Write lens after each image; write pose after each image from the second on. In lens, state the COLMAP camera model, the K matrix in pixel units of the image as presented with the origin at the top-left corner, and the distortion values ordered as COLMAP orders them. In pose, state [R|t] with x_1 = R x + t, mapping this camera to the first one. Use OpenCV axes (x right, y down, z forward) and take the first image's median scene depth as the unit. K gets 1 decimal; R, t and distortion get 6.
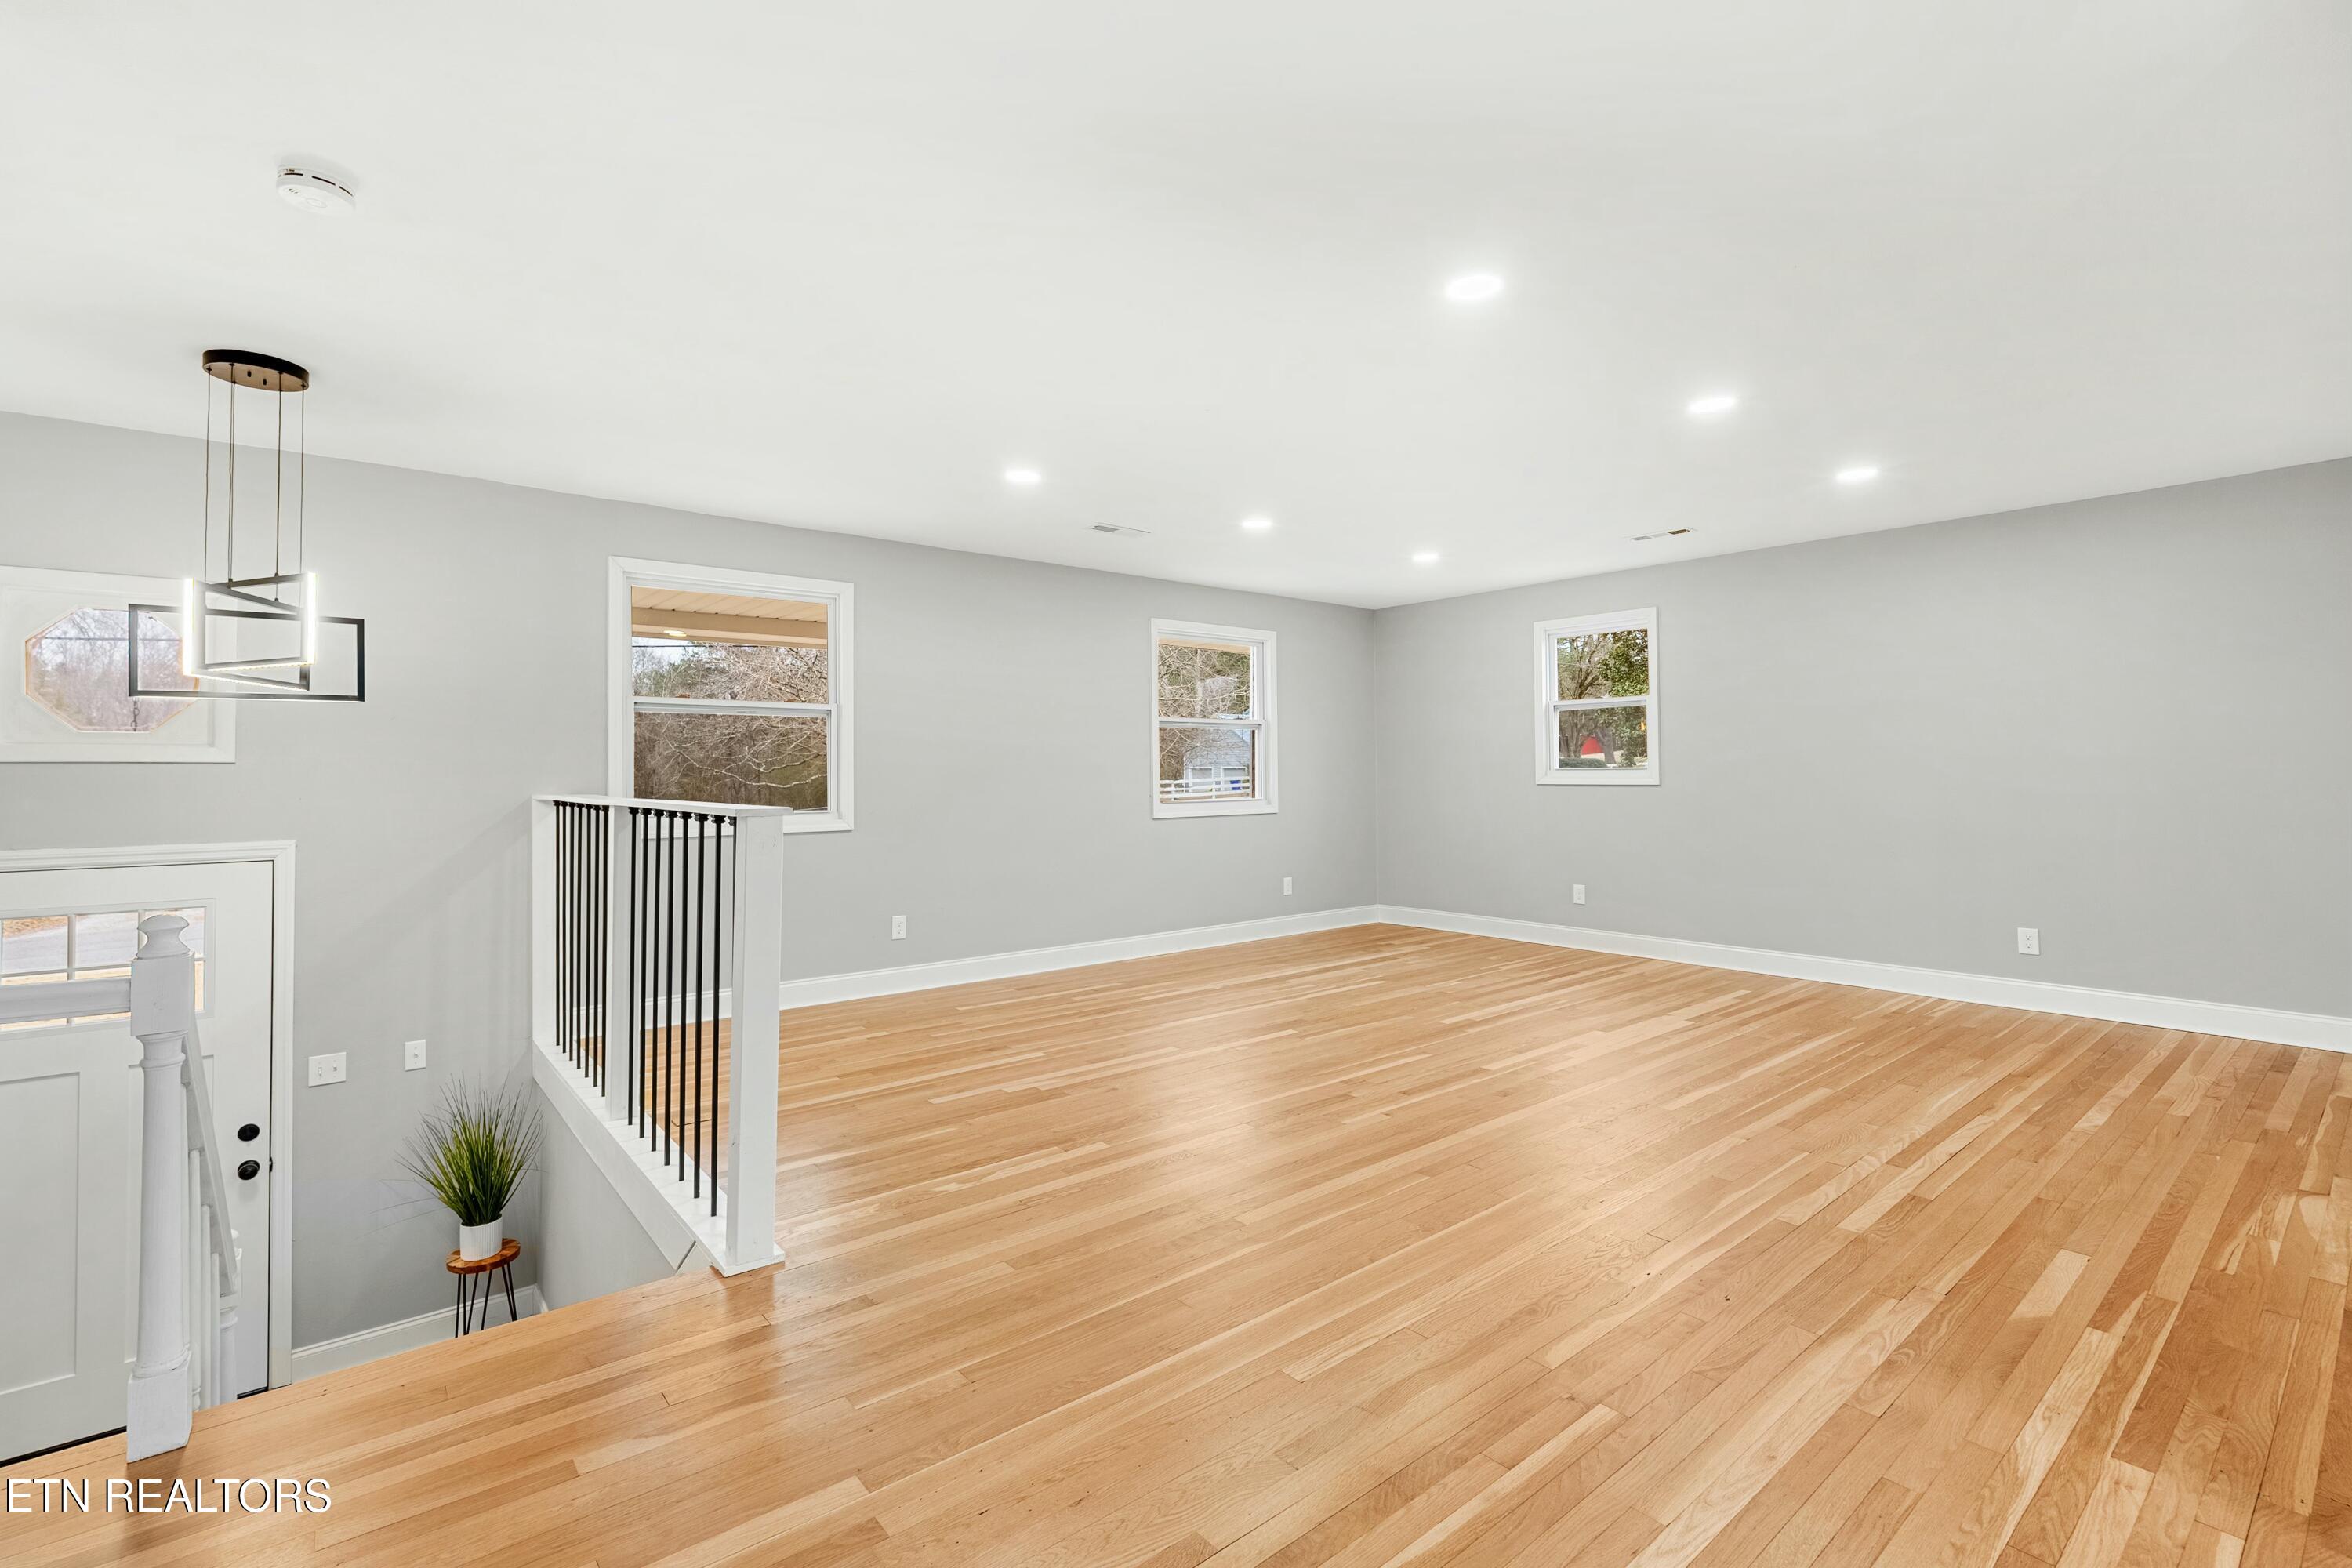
lens RADIAL K [[1033.3, 0, 1170.5], [0, 1033.3, 775.3], [0, 0, 1]] dist [-0.004107, 0.000213]
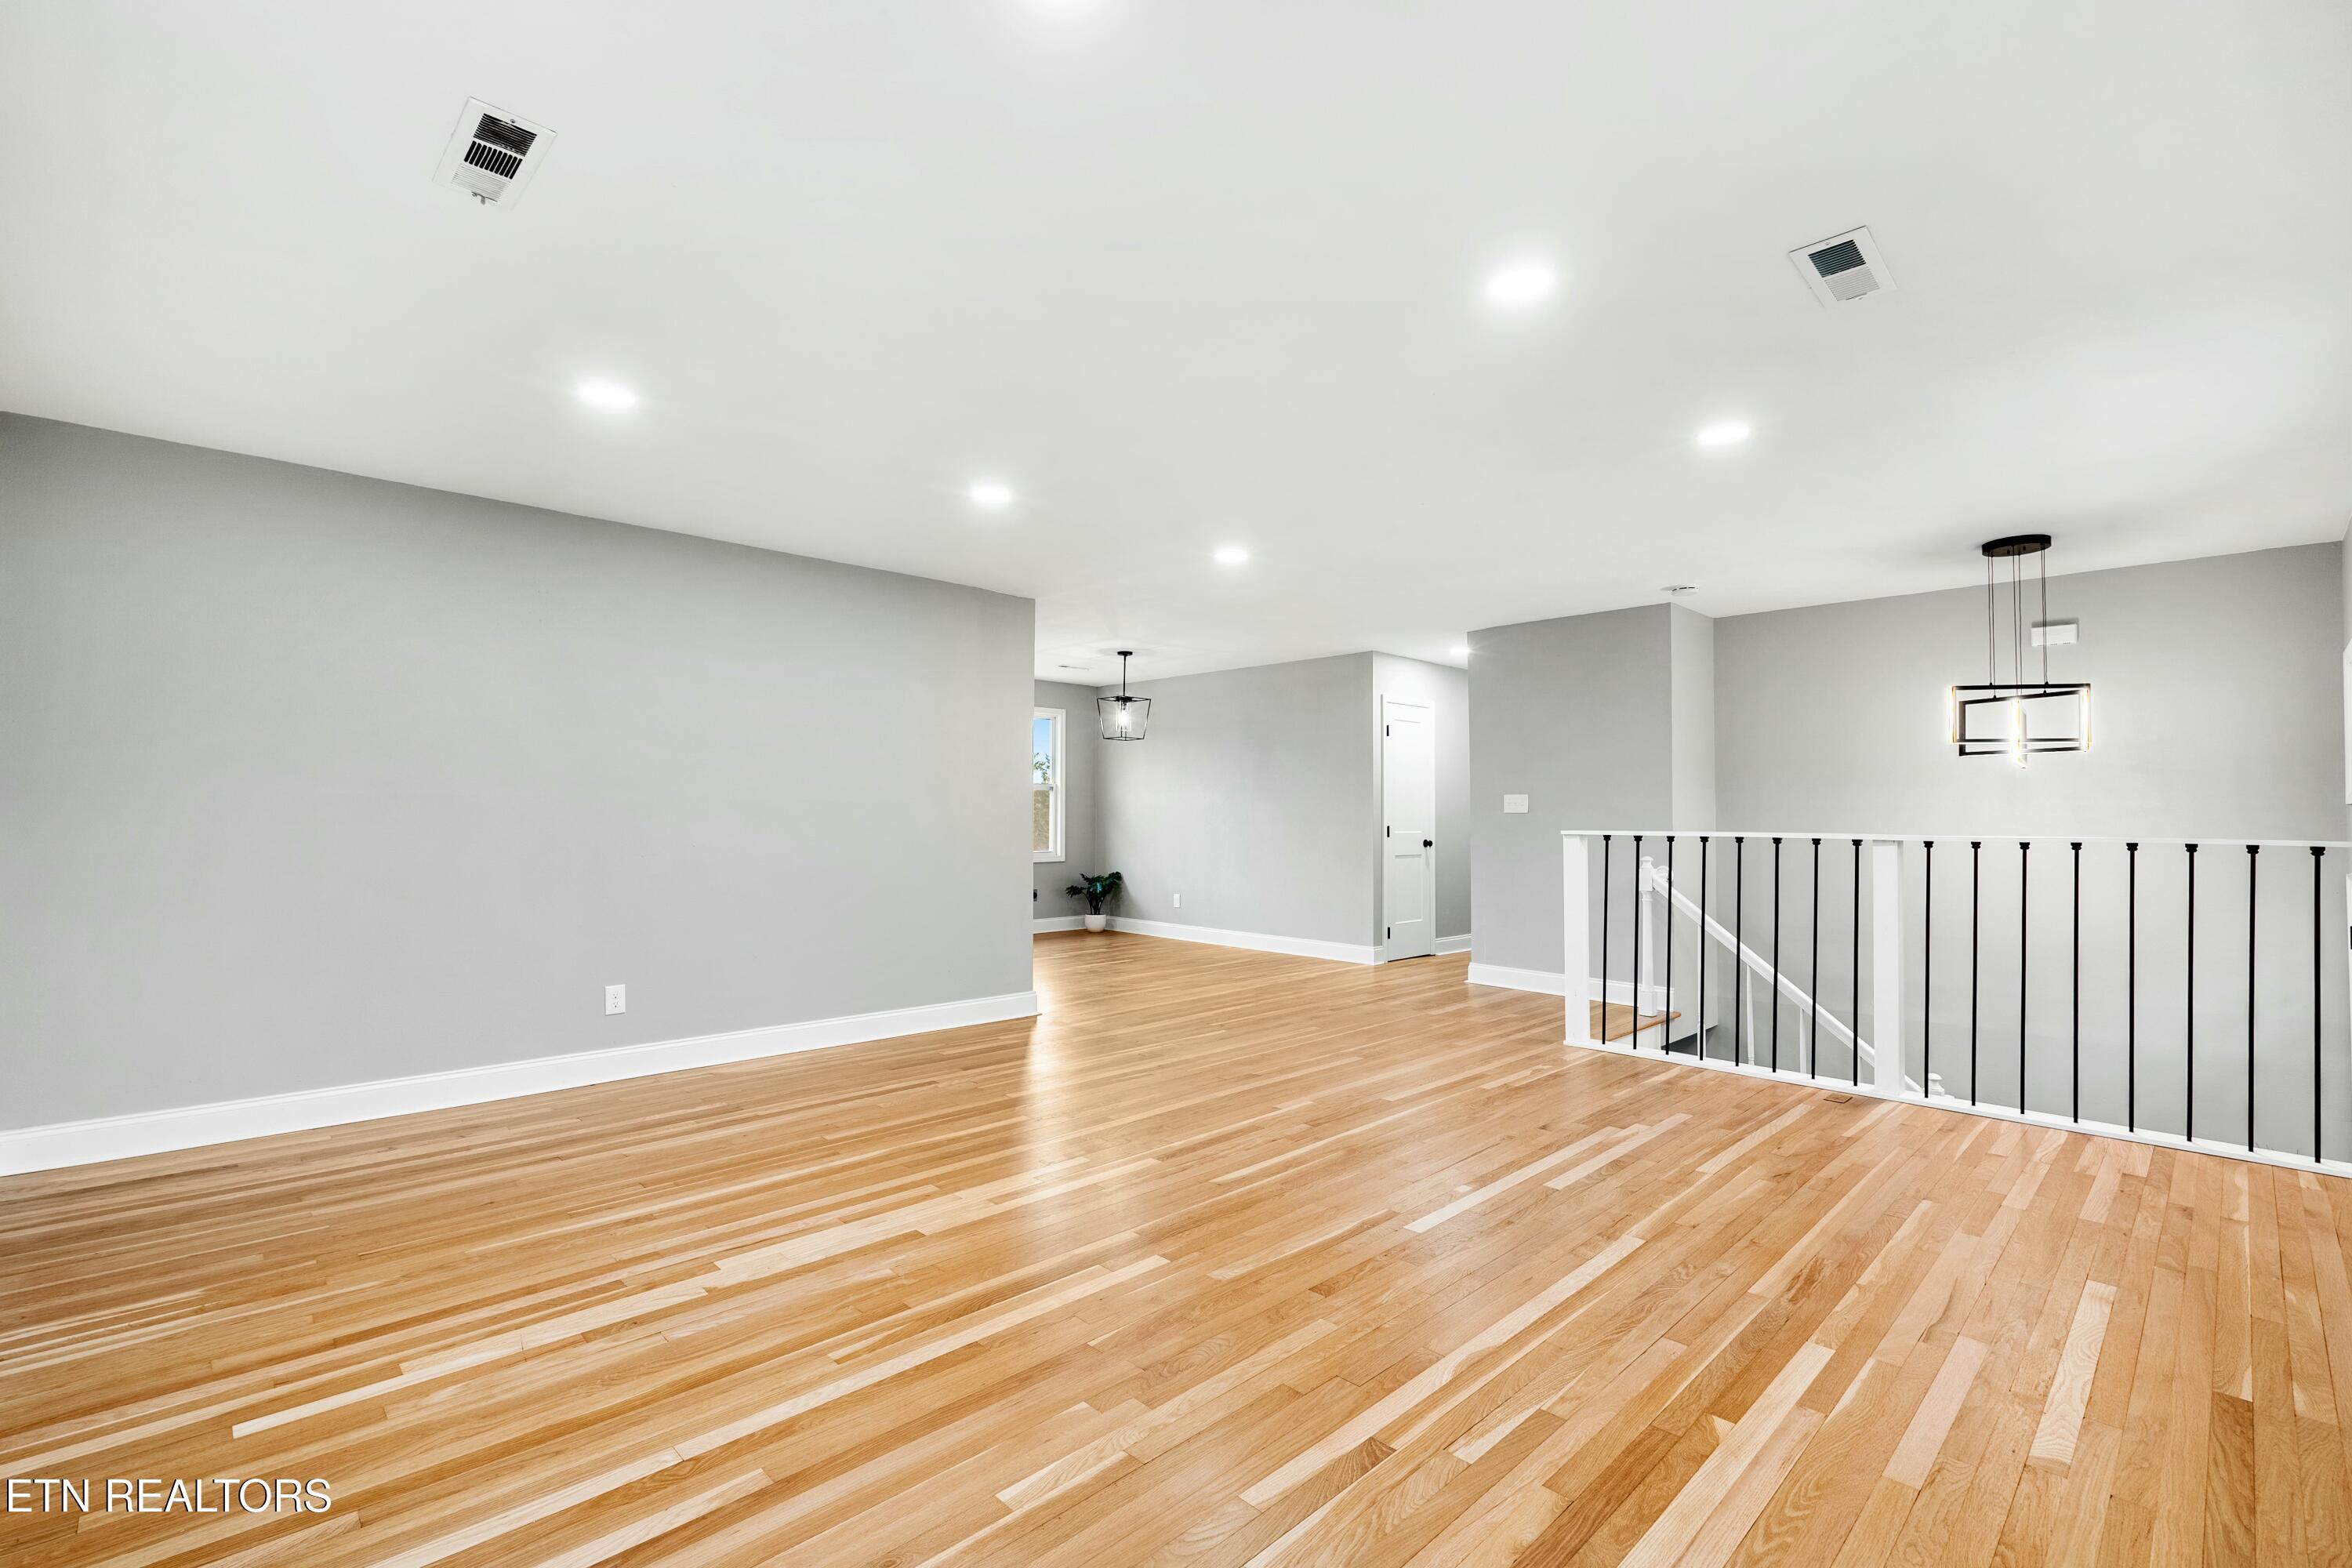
lens RADIAL K [[1033.3, 0, 1170.5], [0, 1033.3, 775.3], [0, 0, 1]] dist [-0.004107, 0.000213]
pose [[-0.996773, 0.000807, -0.080271, 0.333934], [0.003200, 0.999554, -0.029686, -0.009768], [0.080211, -0.029847, -0.996331, 1.715211]]
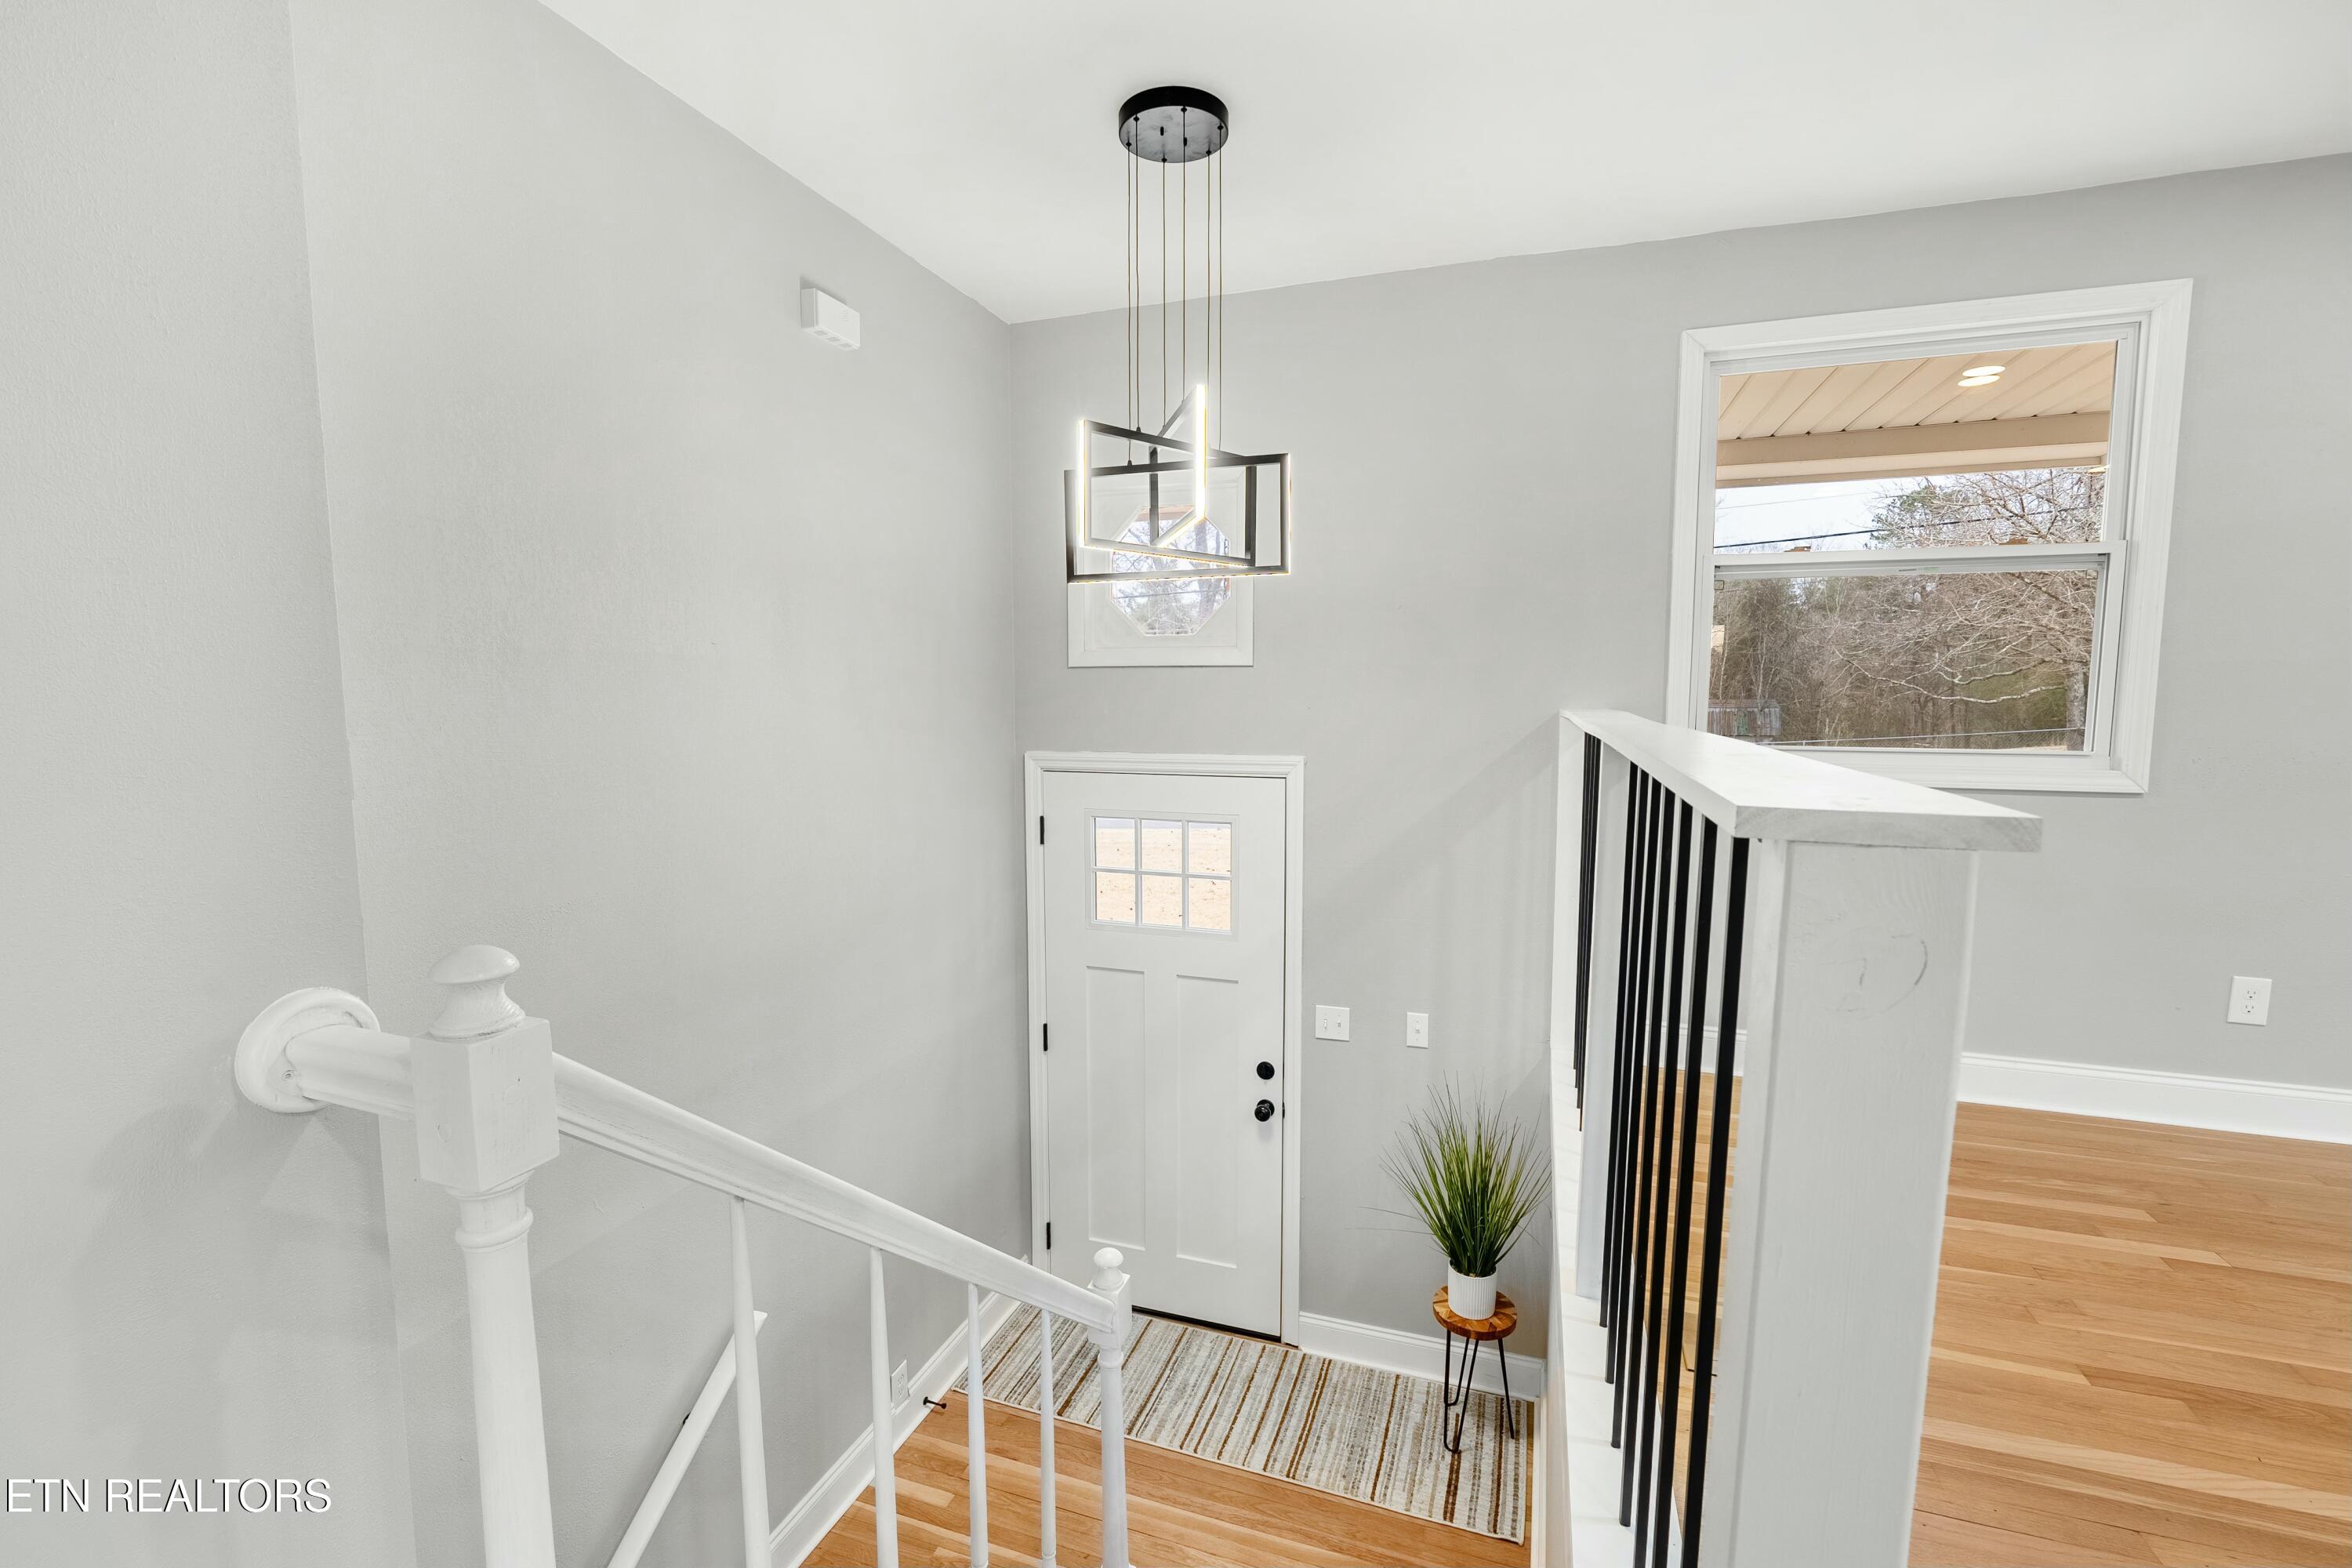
lens RADIAL K [[1033.3, 0, 1170.5], [0, 1033.3, 775.3], [0, 0, 1]] dist [-0.004107, 0.000213]
pose [[0.517318, 0.077134, -0.852310, -0.164134], [-0.004213, 0.996147, 0.087593, 0.003809], [0.855783, -0.041723, 0.515650, 0.436851]]
